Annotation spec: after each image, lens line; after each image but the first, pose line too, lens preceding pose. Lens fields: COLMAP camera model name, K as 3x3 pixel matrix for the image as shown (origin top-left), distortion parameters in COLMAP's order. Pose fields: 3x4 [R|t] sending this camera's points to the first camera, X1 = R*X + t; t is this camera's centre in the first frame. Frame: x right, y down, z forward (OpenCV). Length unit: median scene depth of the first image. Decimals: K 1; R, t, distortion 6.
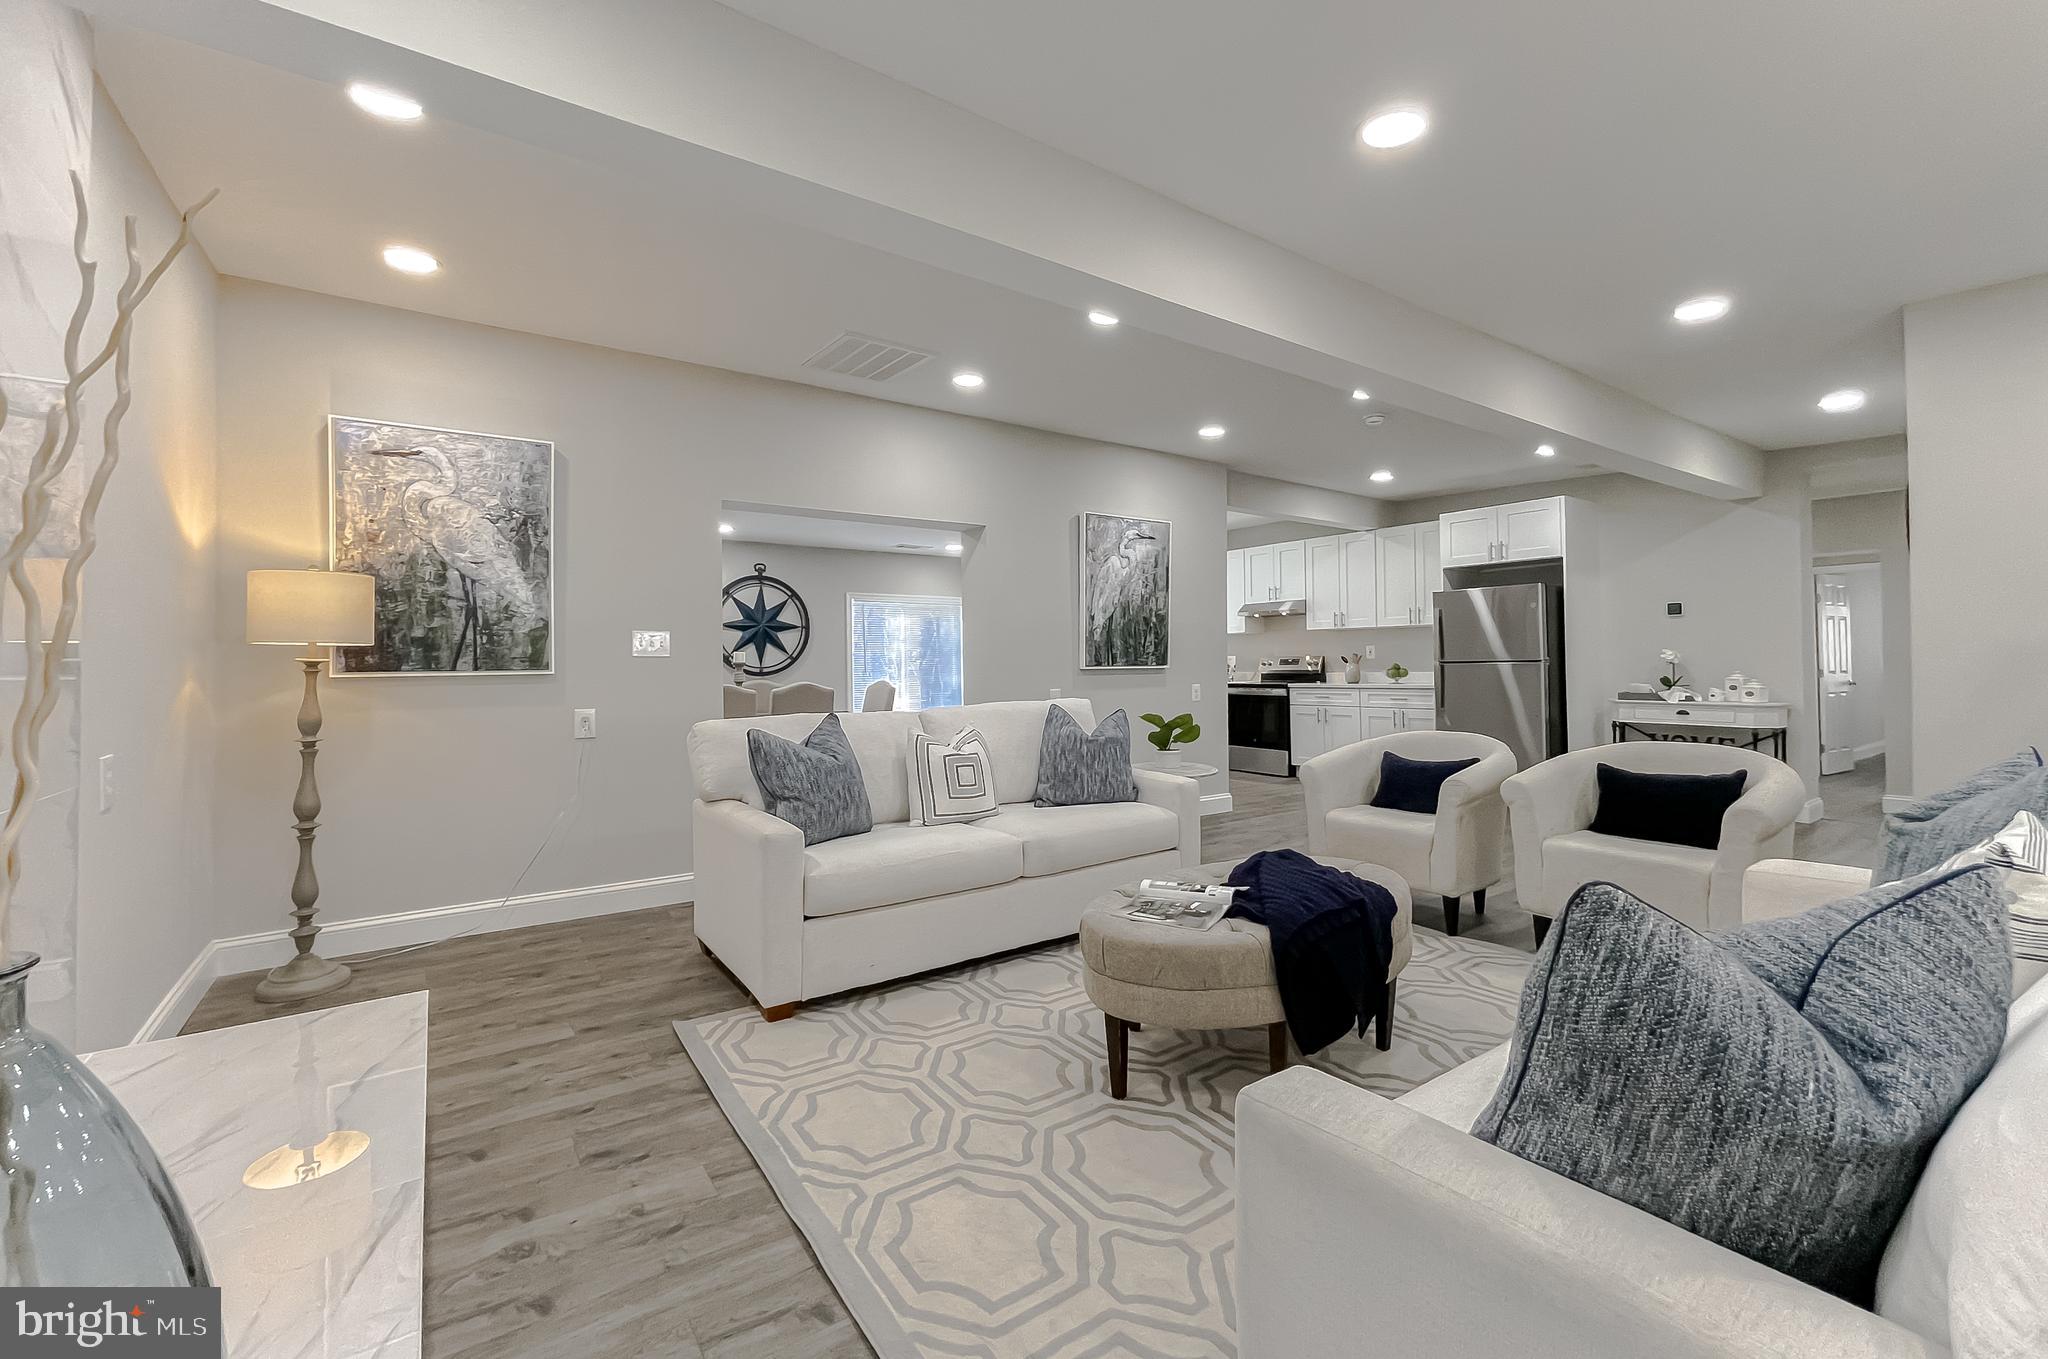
lens RADIAL K [[831.6, 0, 1024.3], [0, 831.6, 667.3], [0, 0, 1]] dist [-0.007593, 0.005639]
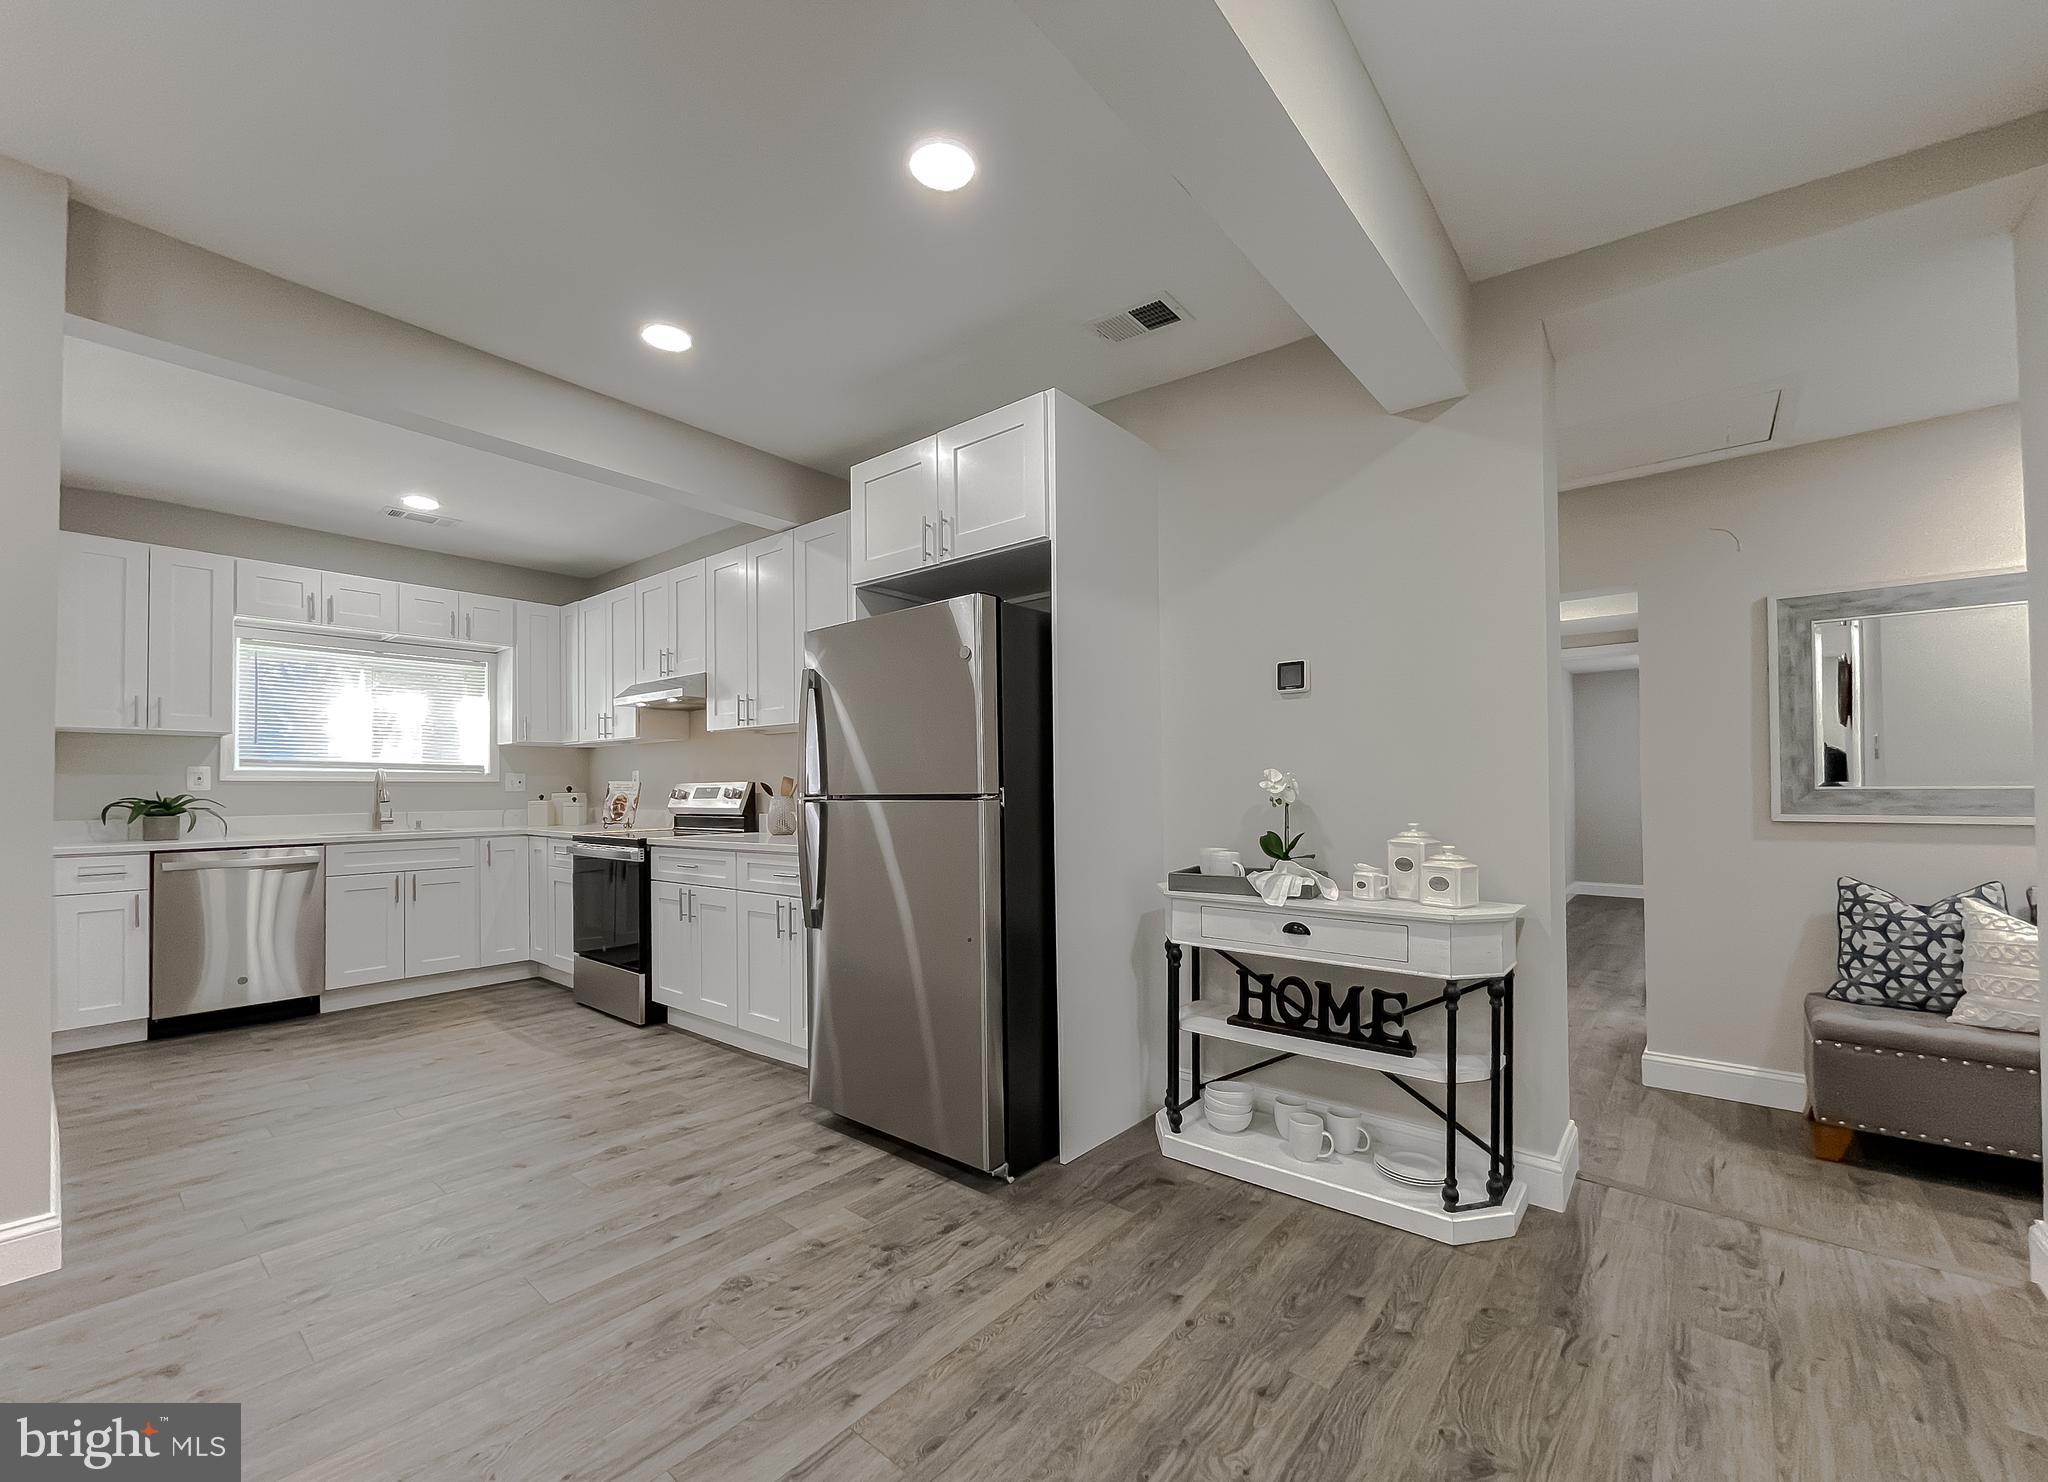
lens RADIAL K [[846.6, 0, 1007.1], [0, 846.6, 776.7], [0, 0, 1]] dist [0.009574, 0.000137]
pose [[0.968386, 0.011118, 0.249210, 0.801585], [-0.005197, 0.999689, -0.024404, -0.009779], [-0.249403, 0.022337, 0.968142, 0.919988]]
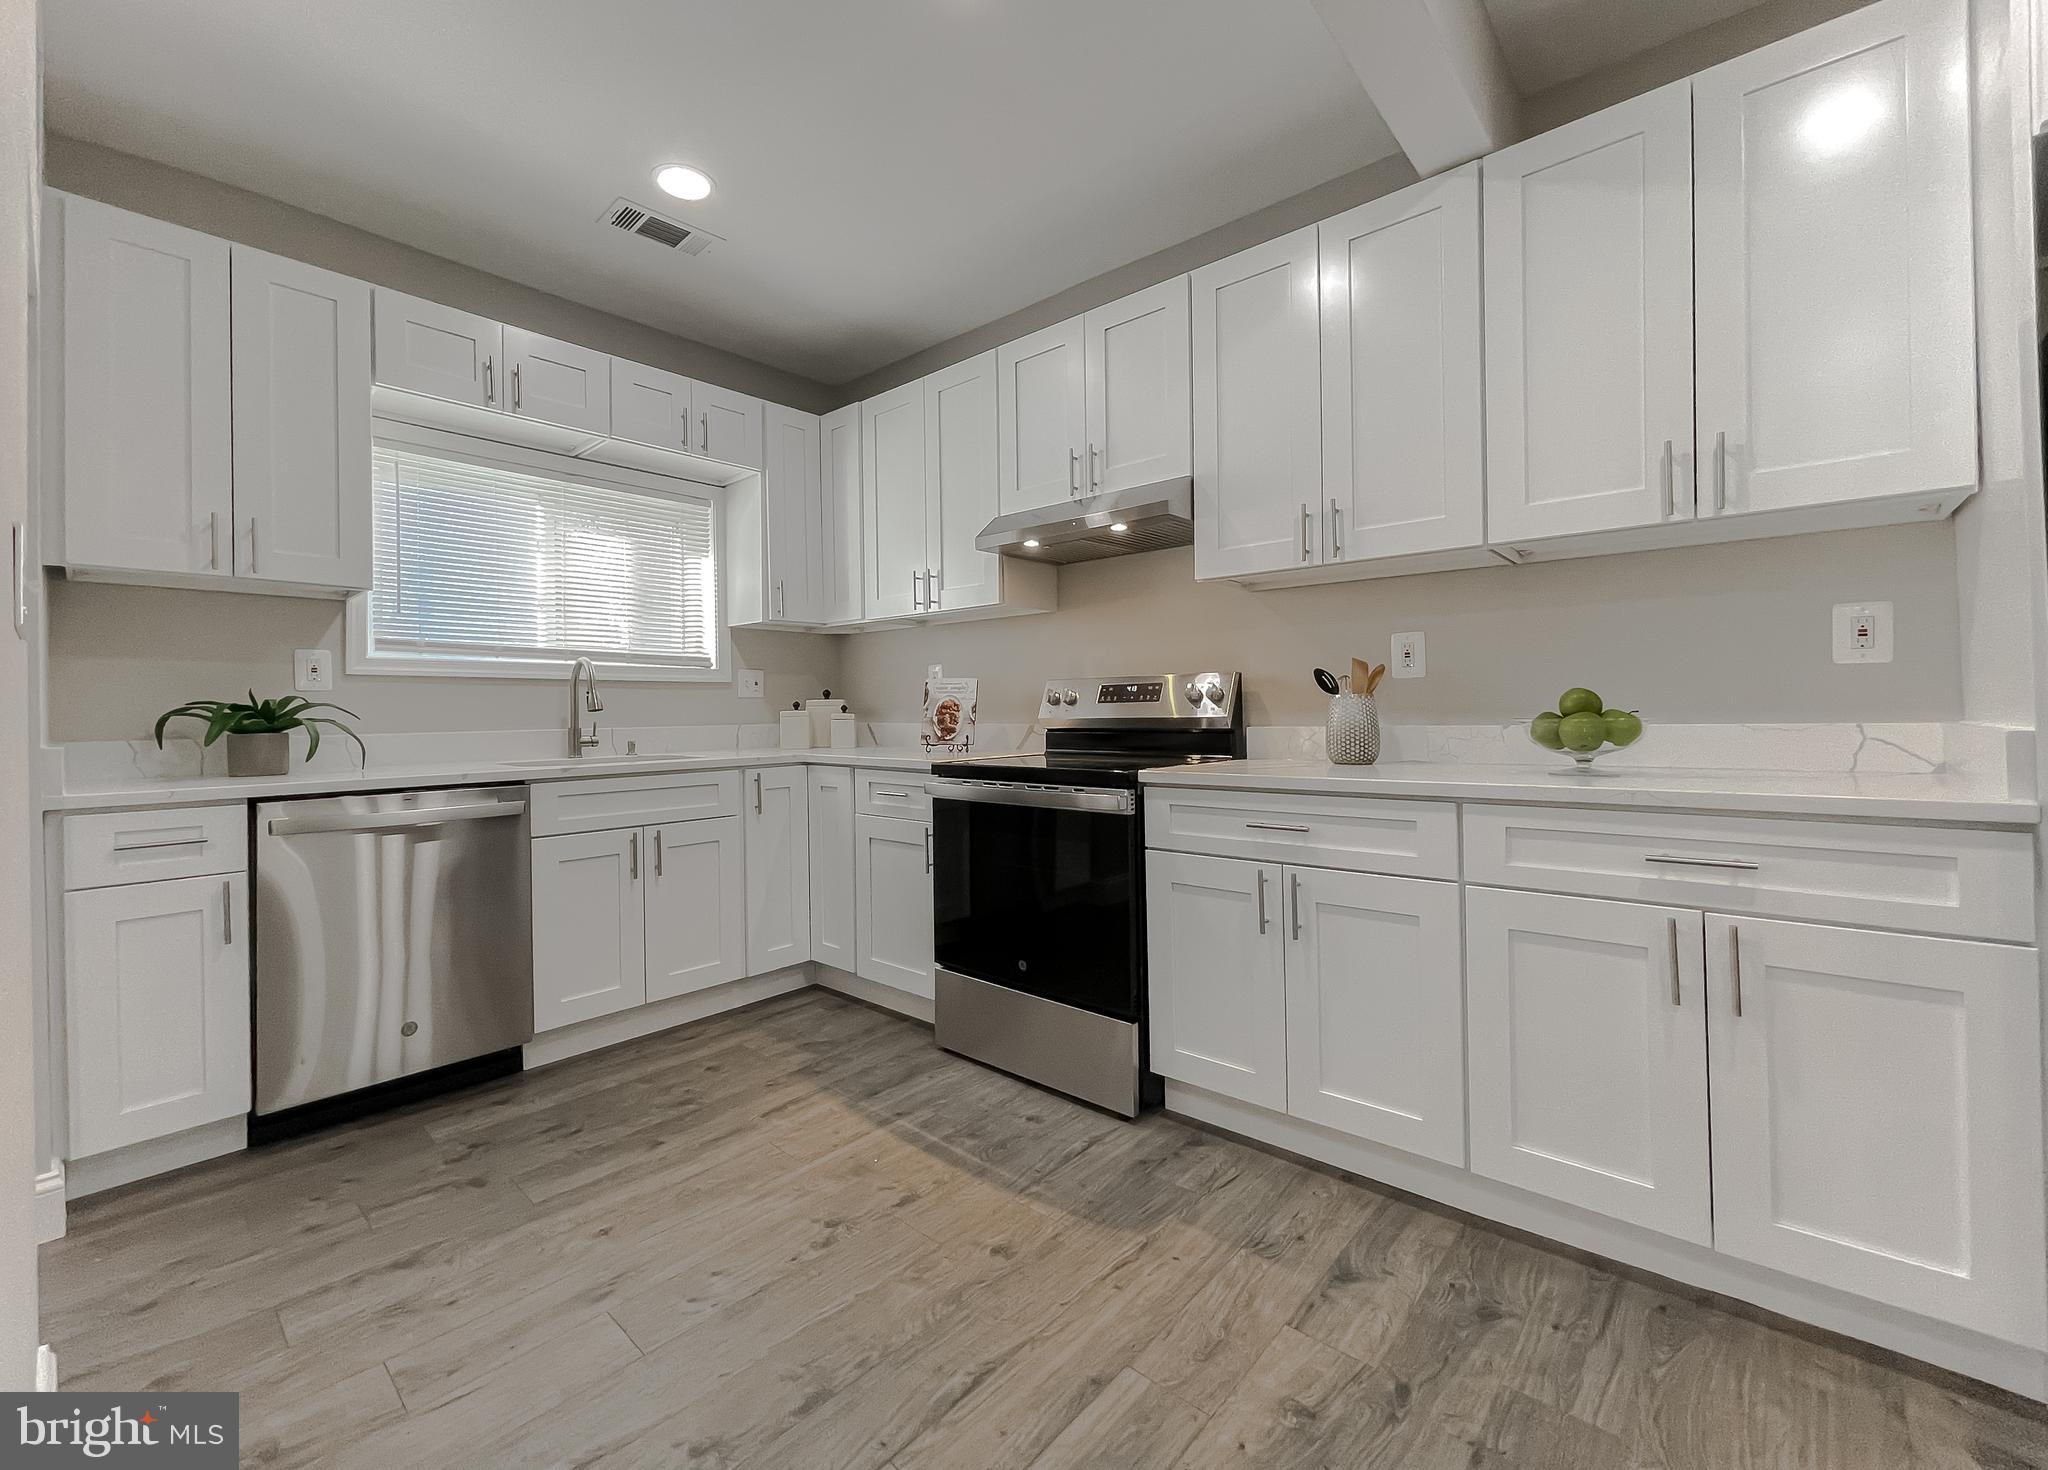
lens RADIAL K [[857.6, 0, 1016.6], [0, 857.6, 706.1], [0, 0, 1]] dist [0.000899, 0.000169]
pose [[0.972649, 0.004681, 0.232234, 0.433422], [-0.001347, 0.999894, -0.014511, 0.007411], [-0.232278, 0.013802, 0.972552, 1.491900]]
